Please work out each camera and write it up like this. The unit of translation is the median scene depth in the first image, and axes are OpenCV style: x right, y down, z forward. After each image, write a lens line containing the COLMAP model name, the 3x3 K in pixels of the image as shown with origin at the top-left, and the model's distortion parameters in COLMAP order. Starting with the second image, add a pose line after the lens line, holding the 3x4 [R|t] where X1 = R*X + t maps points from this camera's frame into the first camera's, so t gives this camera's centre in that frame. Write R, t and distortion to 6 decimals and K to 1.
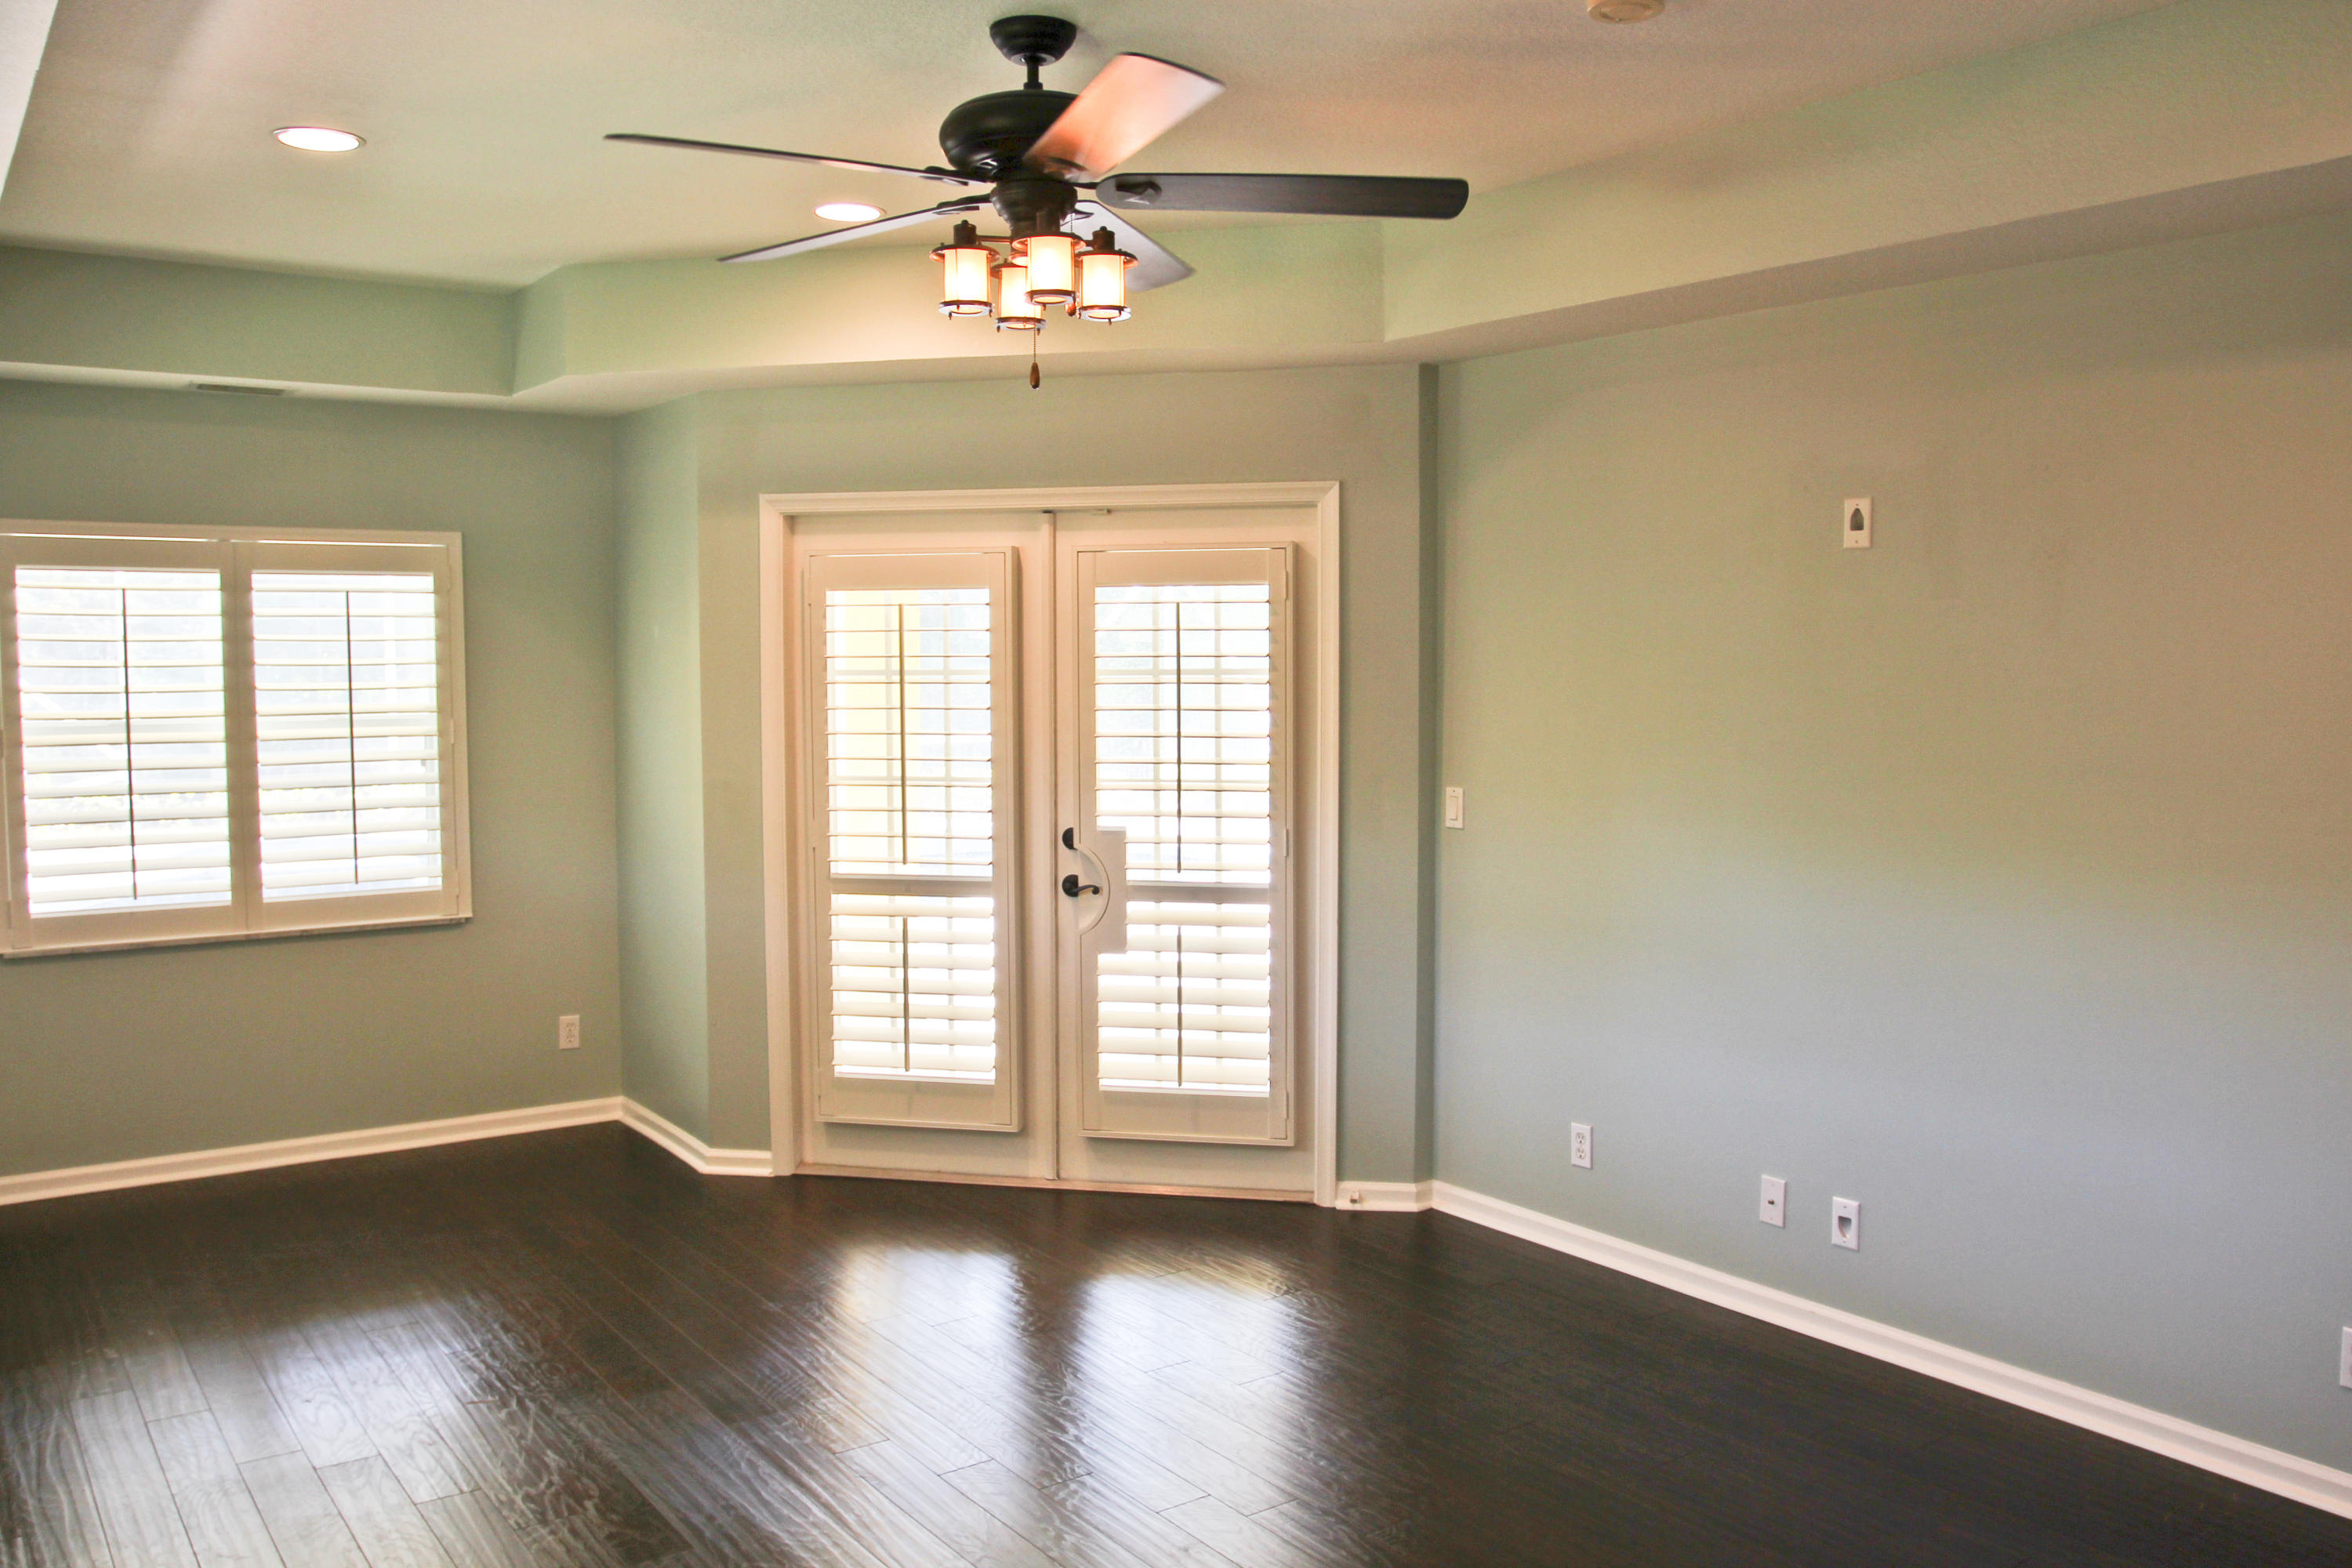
lens RADIAL K [[1899.6, 0, 1207.2], [0, 1899.6, 782.5], [0, 0, 1]] dist [-0.057348, 0.007444]
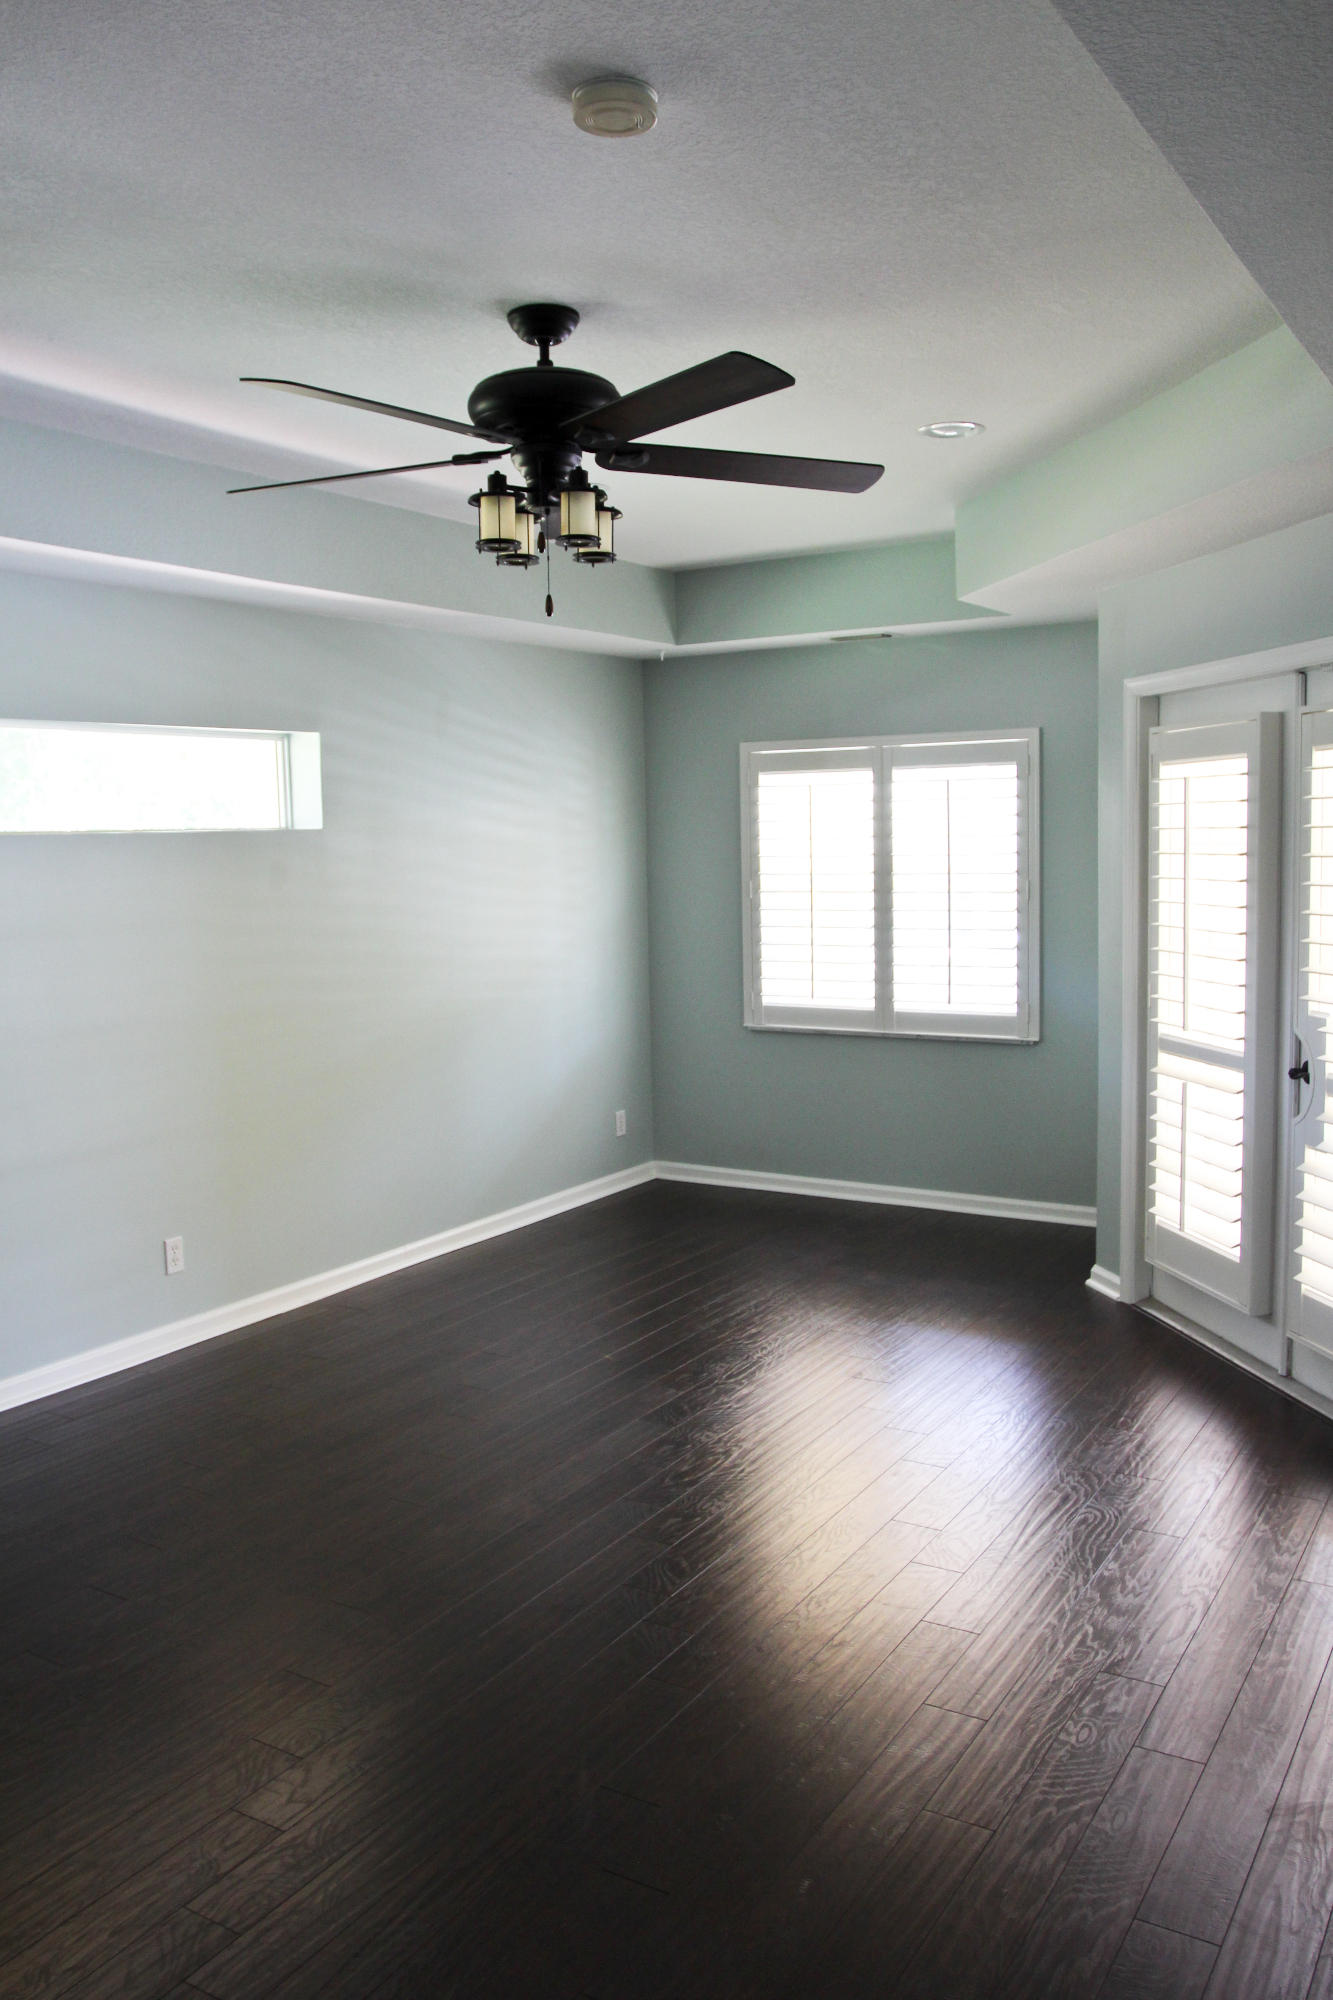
lens RADIAL K [[1593.7, 0, 666.5], [0, 1593.7, 1000.0], [0, 0, 1]] dist [0.002040, 0.003186]
pose [[0.390862, 0.087227, -0.916307, 0.510041], [-0.047566, 0.996084, 0.074532, -0.023521], [0.919219, 0.014454, 0.393480, 0.396866]]
